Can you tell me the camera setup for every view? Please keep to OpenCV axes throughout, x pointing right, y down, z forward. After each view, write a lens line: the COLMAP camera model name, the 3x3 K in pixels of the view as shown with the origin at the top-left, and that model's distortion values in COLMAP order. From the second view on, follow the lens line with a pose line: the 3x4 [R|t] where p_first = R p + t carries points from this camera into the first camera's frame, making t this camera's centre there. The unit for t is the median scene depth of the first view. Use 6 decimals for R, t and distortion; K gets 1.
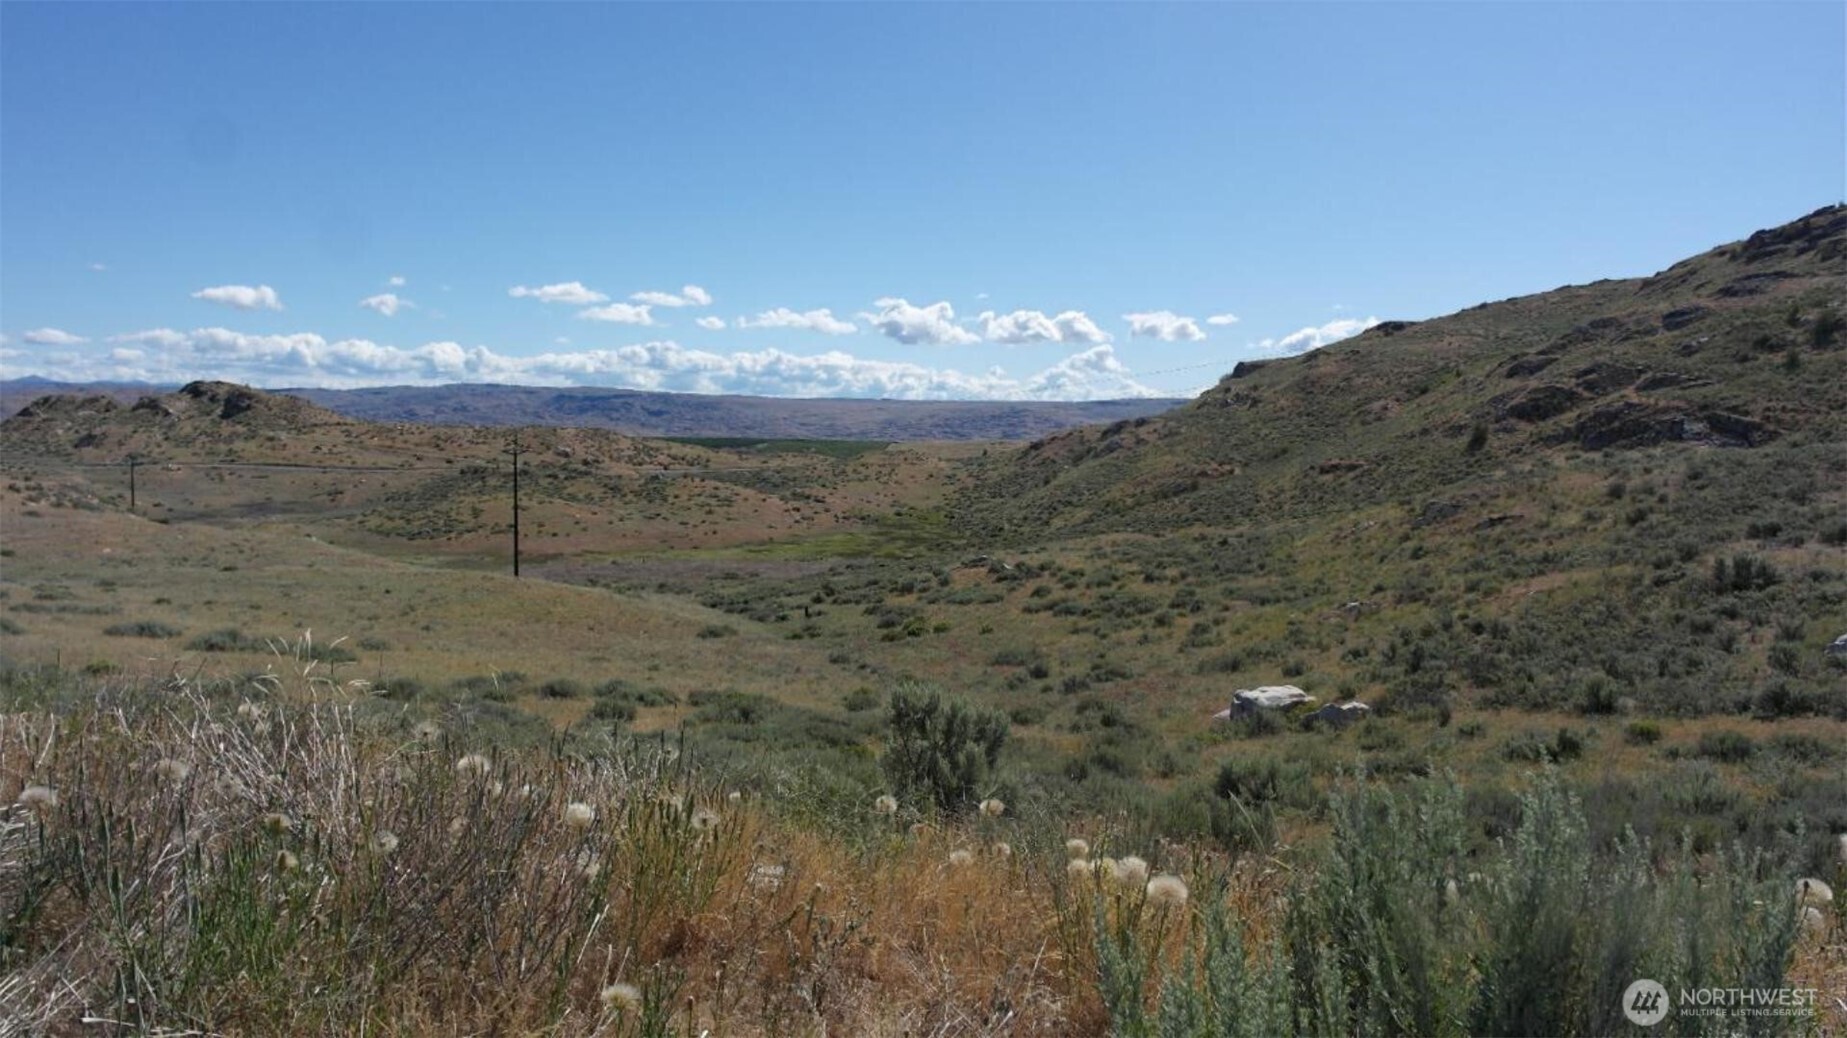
lens RADIAL K [[1282.0, 0, 918.4], [0, 1282.0, 541.3], [0, 0, 1]] dist [-0.014210, 0.013400]
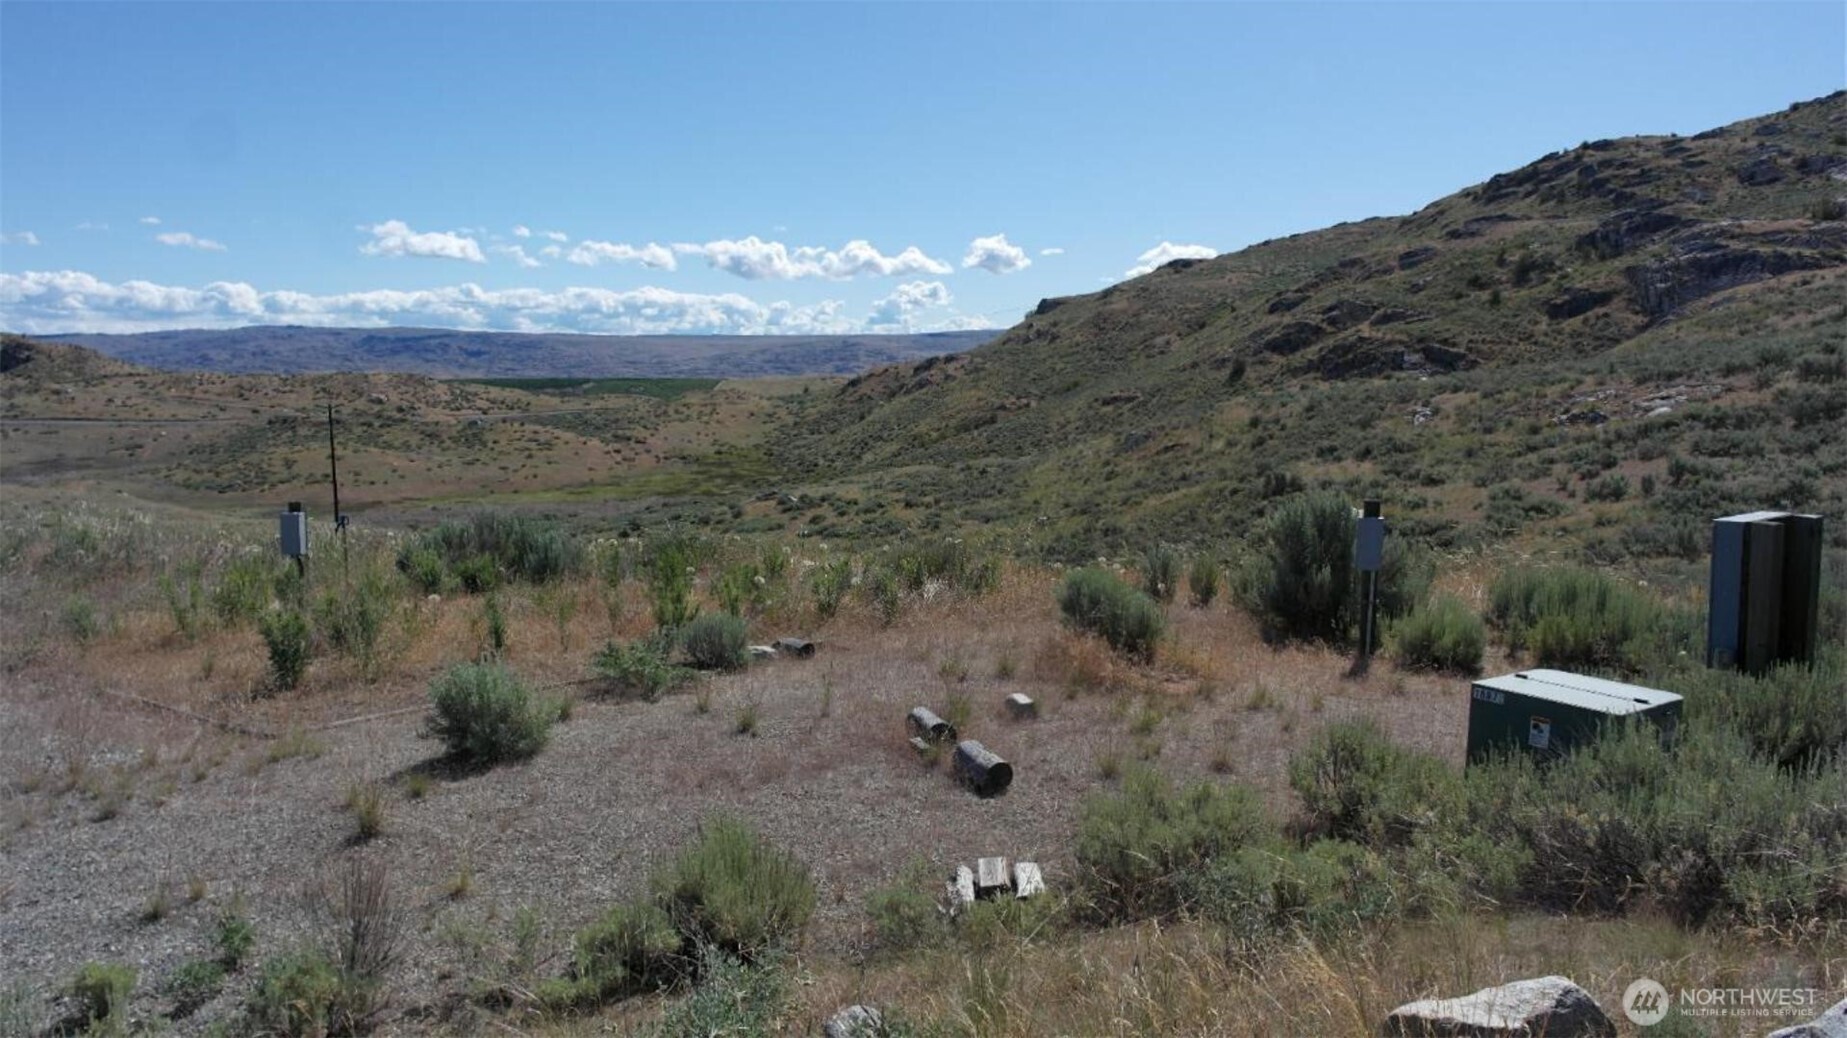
lens RADIAL K [[1282.0, 0, 918.1], [0, 1282.0, 543.9], [0, 0, 1]] dist [-0.014210, 0.013400]
pose [[0.991527, -0.036429, 0.124692, 0.014285], [0.029818, 0.998070, 0.054474, 0.000506], [-0.126435, -0.050294, 0.990699, -0.052741]]
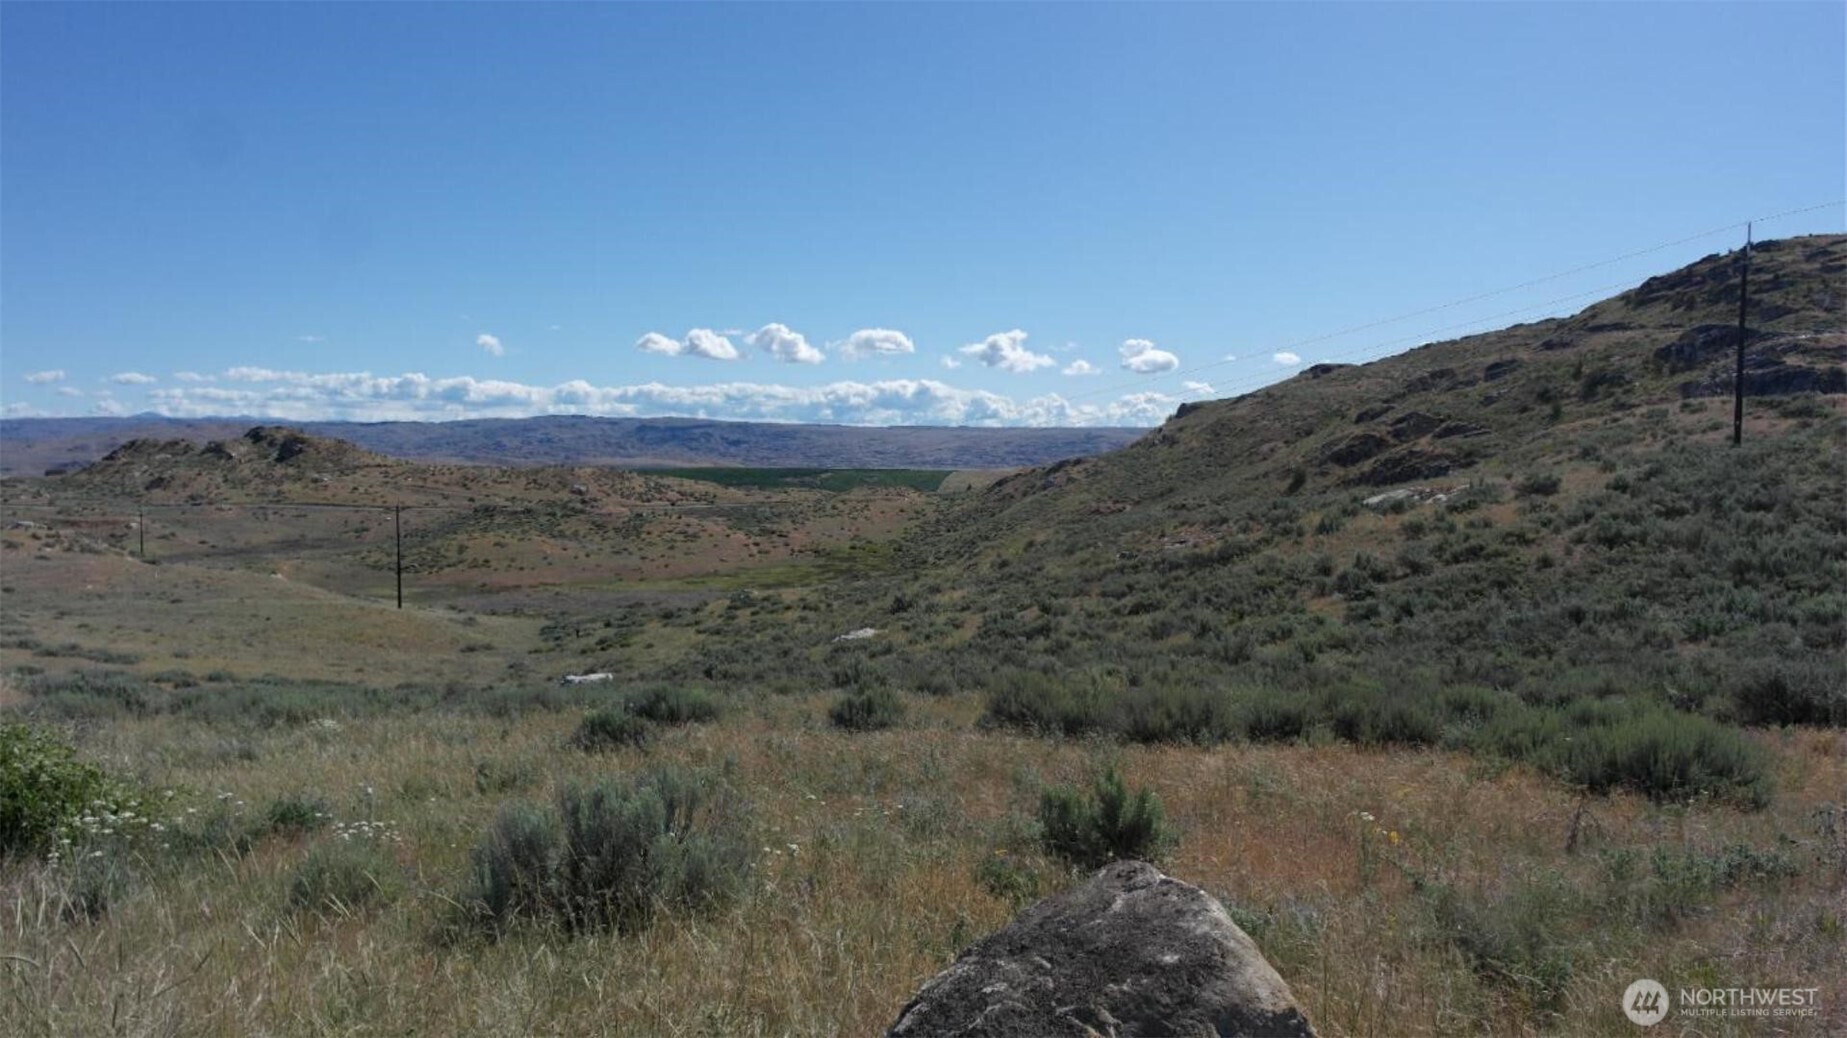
lens RADIAL K [[1282.0, 0, 915.3], [0, 1282.0, 538.0], [0, 0, 1]] dist [-0.014210, 0.013400]
pose [[0.997903, -0.005336, -0.064513, 0.128239], [0.003826, 0.999717, -0.023497, -0.004007], [0.064620, 0.023201, 0.997640, -0.106451]]
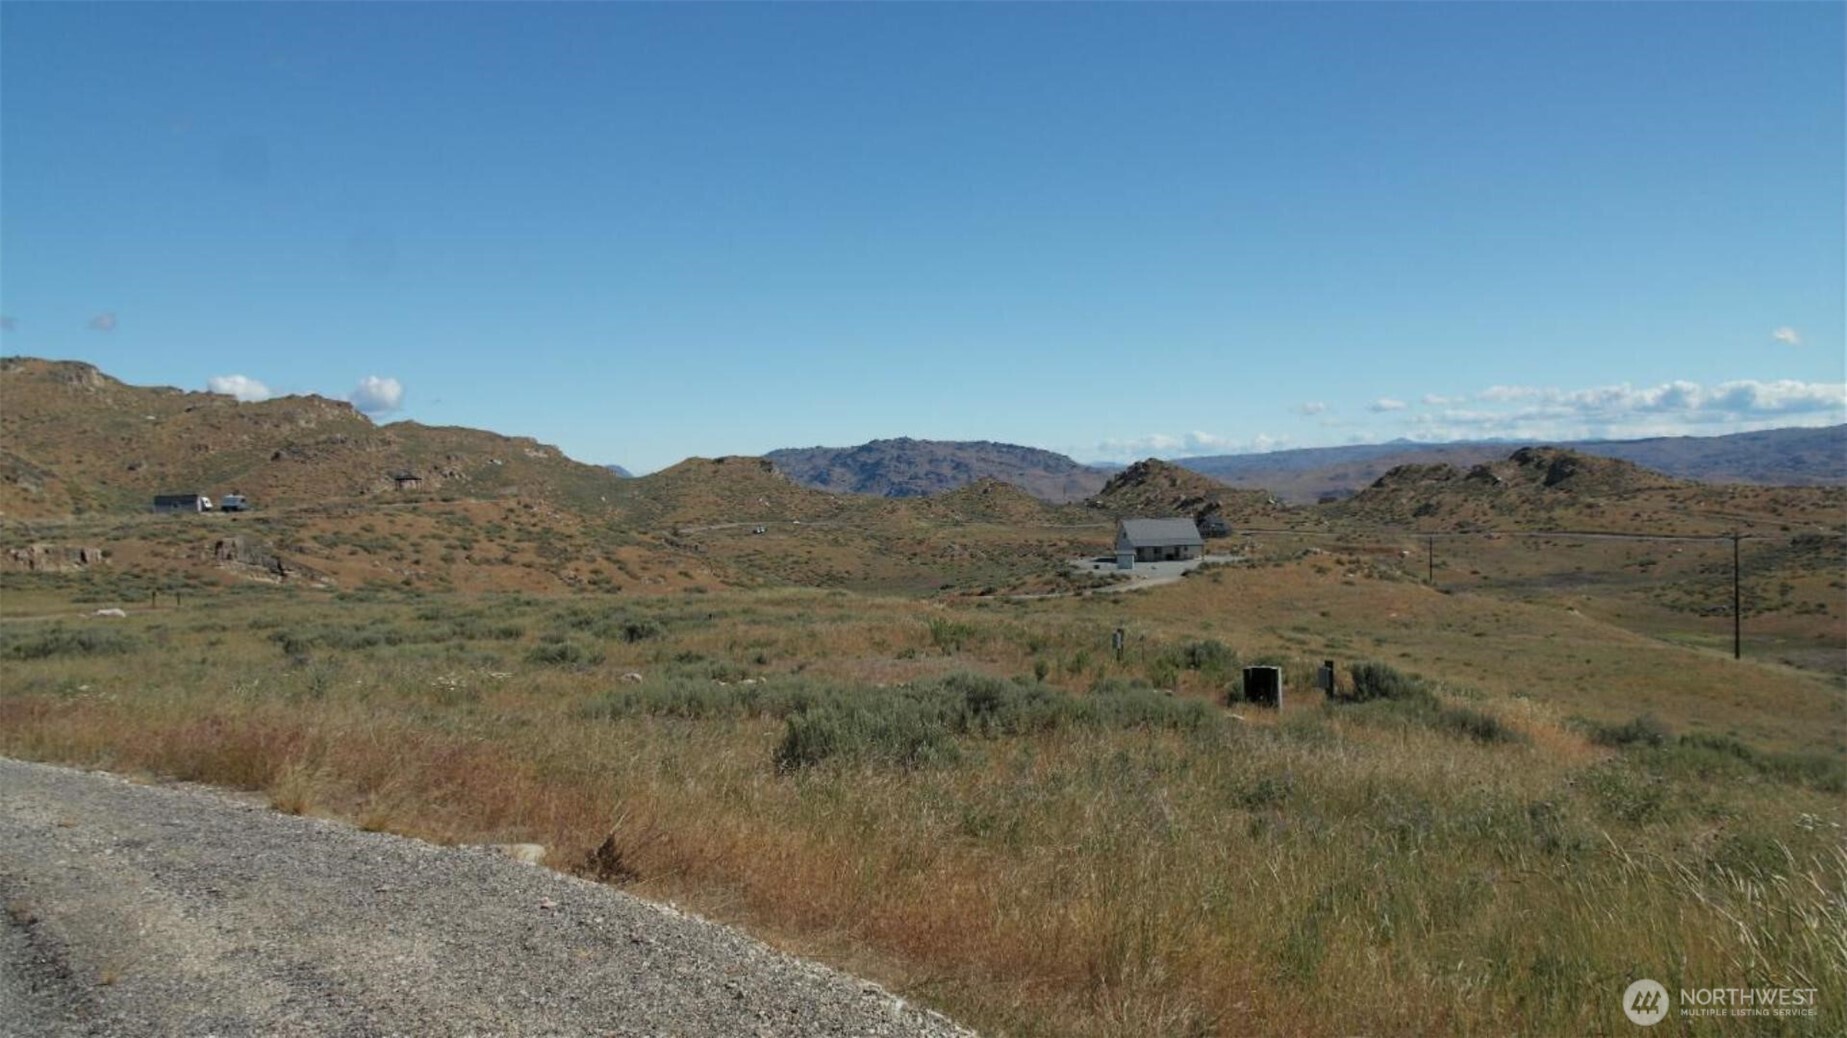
lens RADIAL K [[1454.4, 0, 939.9], [0, 1454.4, 517.8], [0, 0, 1]] dist [-0.001944, 0.003235]
pose [[0.613327, -0.009162, -0.789776, 0.100606], [-0.041712, 0.998162, -0.043972, -0.002911], [0.788727, 0.059912, 0.611817, -0.105183]]
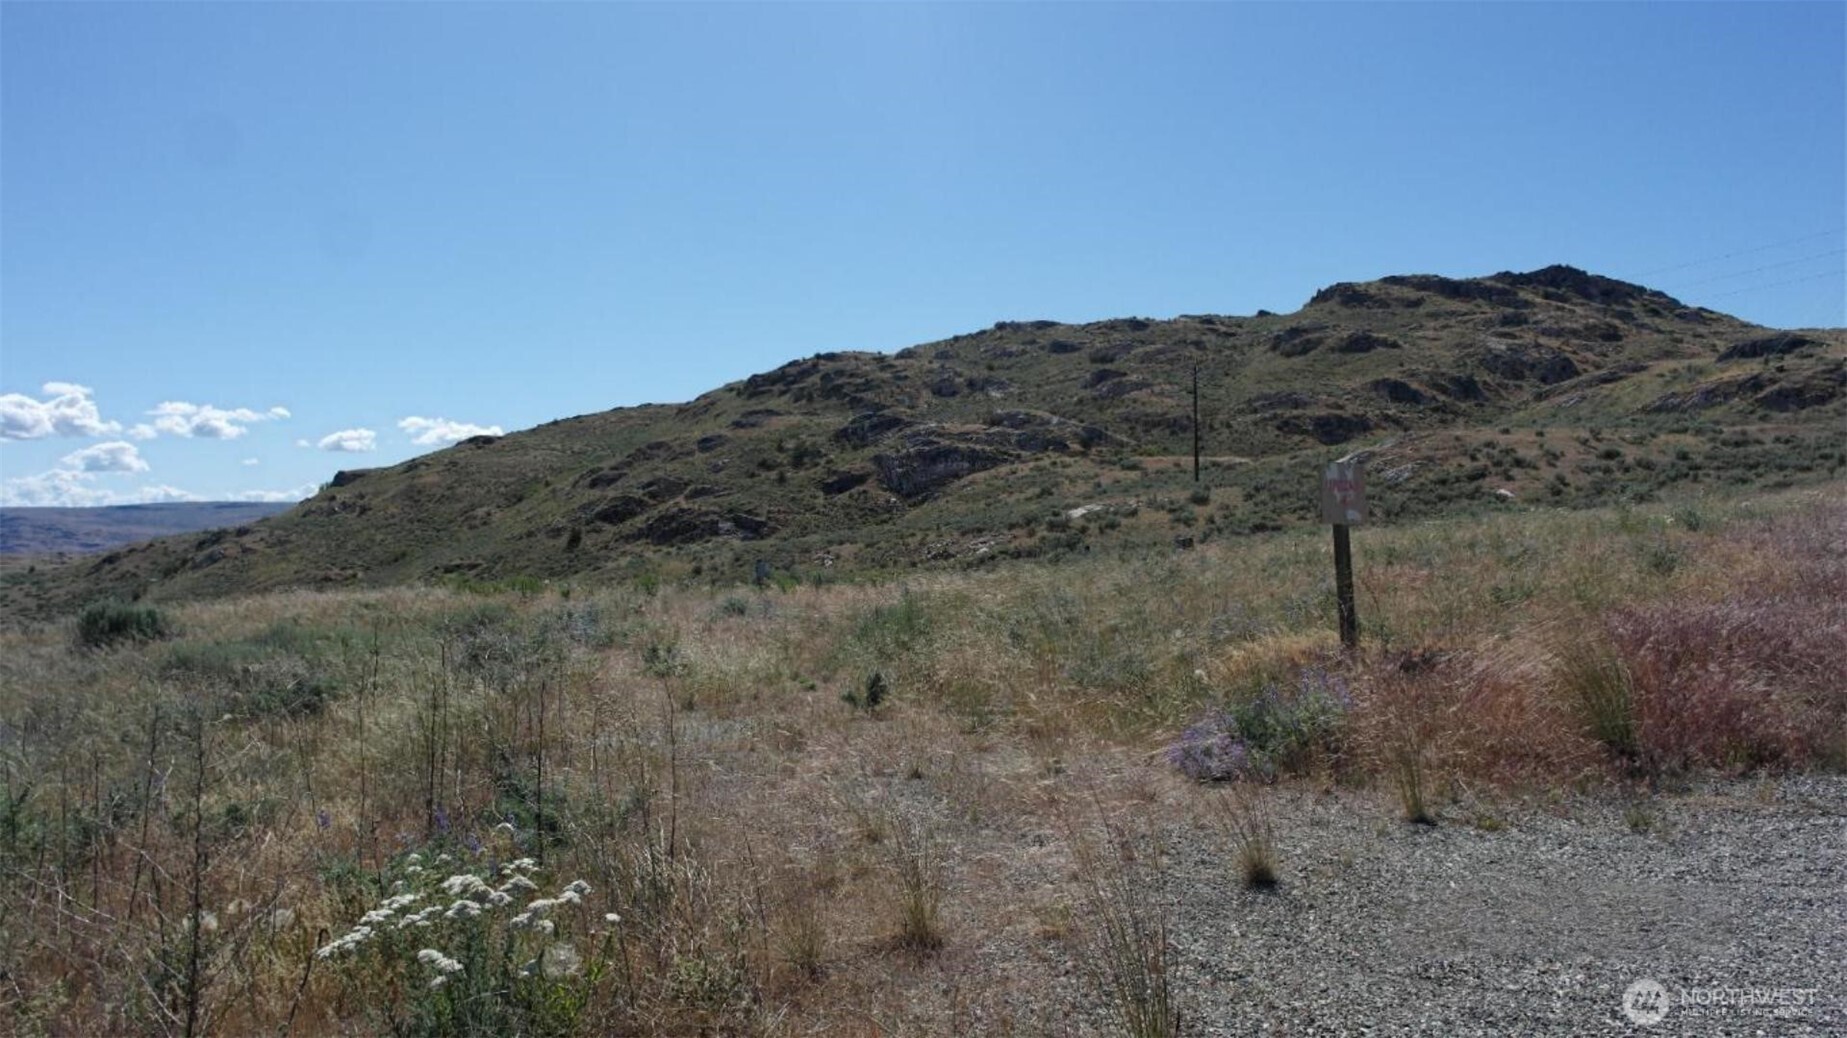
lens RADIAL K [[1282.0, 0, 912.2], [0, 1282.0, 519.8], [0, 0, 1]] dist [-0.014210, 0.013400]
pose [[0.767602, -0.020824, 0.640589, -0.077805], [0.081350, 0.994554, -0.065149, 0.006783], [-0.635743, 0.102120, 0.765116, -0.117210]]
